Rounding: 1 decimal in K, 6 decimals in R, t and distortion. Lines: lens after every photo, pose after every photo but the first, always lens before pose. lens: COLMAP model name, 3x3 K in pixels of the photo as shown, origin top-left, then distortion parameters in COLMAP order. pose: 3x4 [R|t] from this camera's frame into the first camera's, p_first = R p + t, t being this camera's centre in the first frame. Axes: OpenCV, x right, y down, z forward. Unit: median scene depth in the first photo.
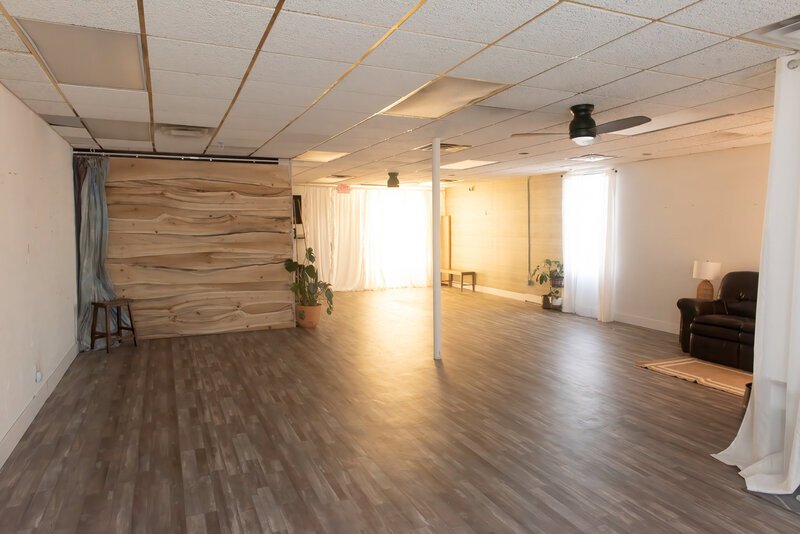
lens RADIAL K [[534.2, 0, 400.0], [0, 534.2, 267.0], [0, 0, 1]] dist [0.002960, -0.004541]
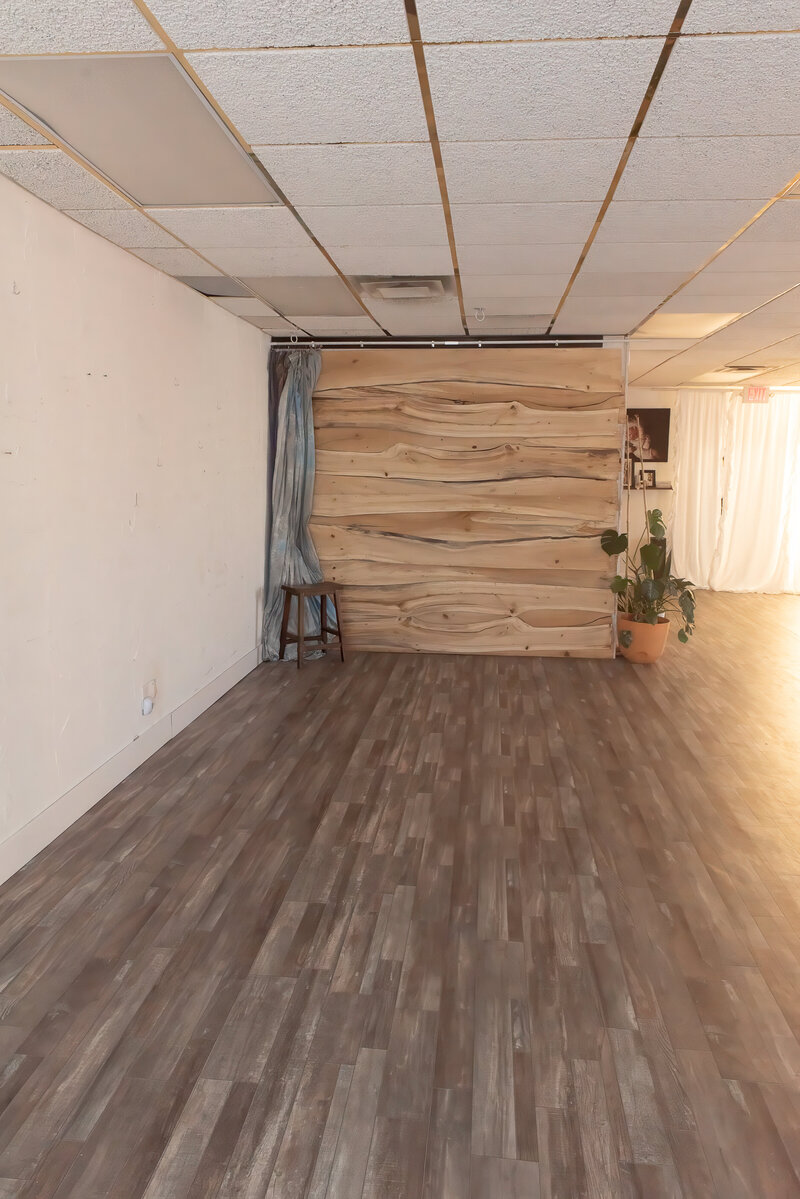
lens RADIAL K [[863.5, 0, 400.0], [0, 863.5, 599.5], [0, 0, 1]] dist [0.000916, -0.000819]
pose [[0.867150, 0.088239, -0.490169, 0.038318], [-0.049081, 0.994530, 0.092205, -0.016069], [0.495624, -0.055898, 0.866737, 0.166966]]
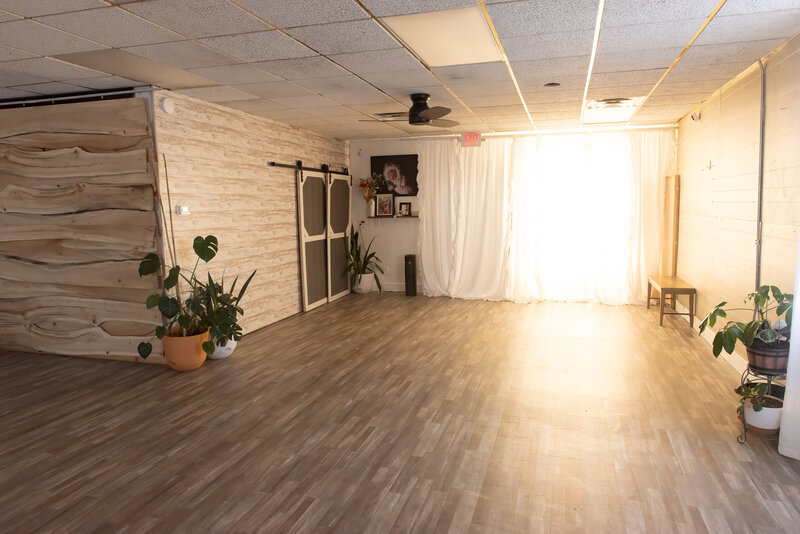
lens RADIAL K [[534.2, 0, 400.0], [0, 534.2, 267.0], [0, 0, 1]] dist [0.002960, -0.004541]
pose [[0.755022, 0.070001, -0.651952, 0.435073], [-0.038969, 0.997318, 0.061954, -0.052441], [0.654540, -0.021371, 0.755725, 0.782109]]
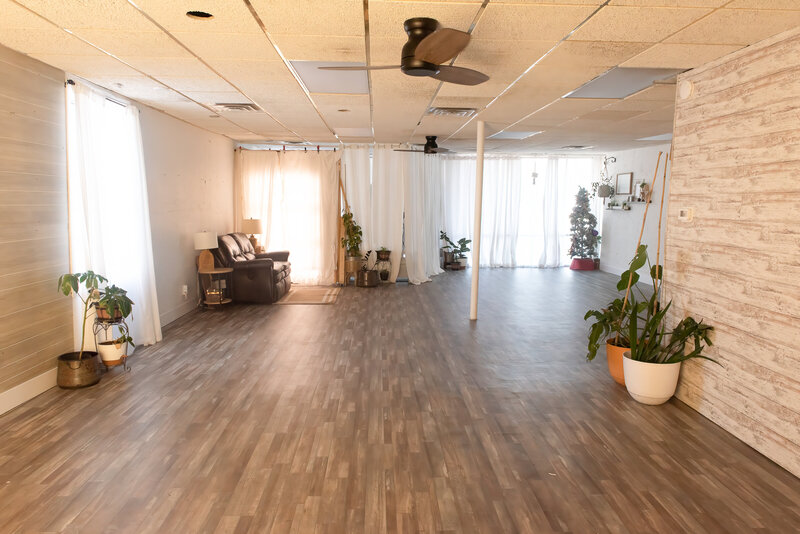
lens RADIAL K [[534.2, 0, 400.0], [0, 534.2, 267.0], [0, 0, 1]] dist [0.002960, -0.004541]
pose [[-0.929047, -0.051522, 0.366356, -0.165112], [0.019438, 0.982090, 0.187407, -0.128755], [-0.369450, 0.181231, -0.911406, 1.750992]]
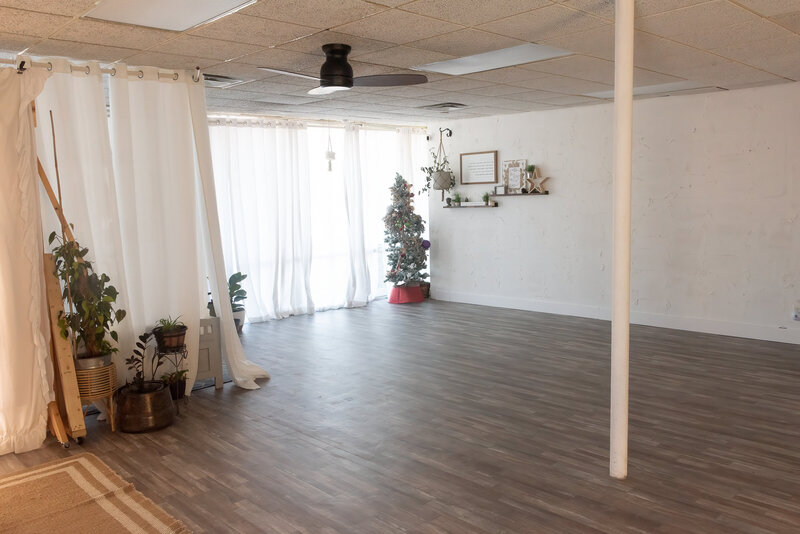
lens RADIAL K [[648.3, 0, 400.0], [0, 648.3, 267.0], [0, 0, 1]] dist [-0.008943, -0.008938]
pose [[-0.946159, 0.063351, -0.317443, 0.355765], [0.008149, 0.985013, 0.172287, -0.091942], [0.323600, 0.160424, -0.932495, 1.217364]]
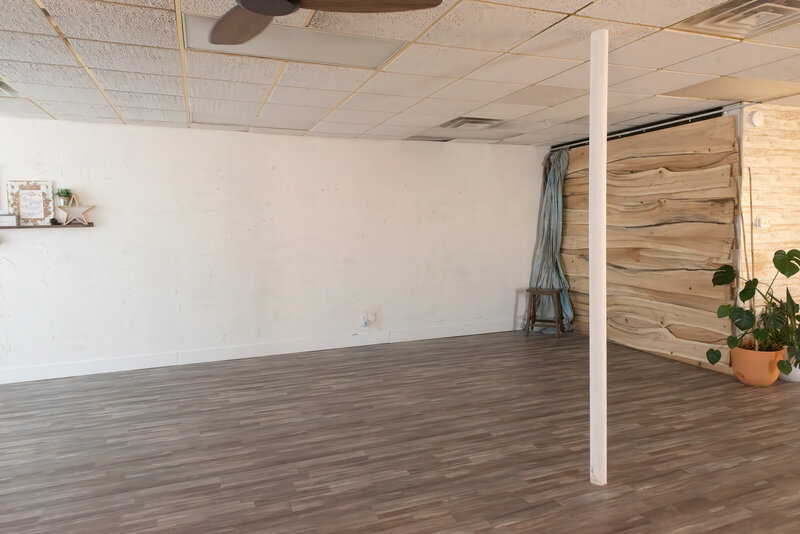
lens RADIAL K [[534.2, 0, 400.0], [0, 534.2, 267.0], [0, 0, 1]] dist [0.002960, -0.004541]
pose [[-0.055377, 0.084143, -0.994914, 0.471797], [-0.051563, 0.994872, 0.087010, -0.051412], [0.997133, 0.056119, -0.050755, 0.701006]]
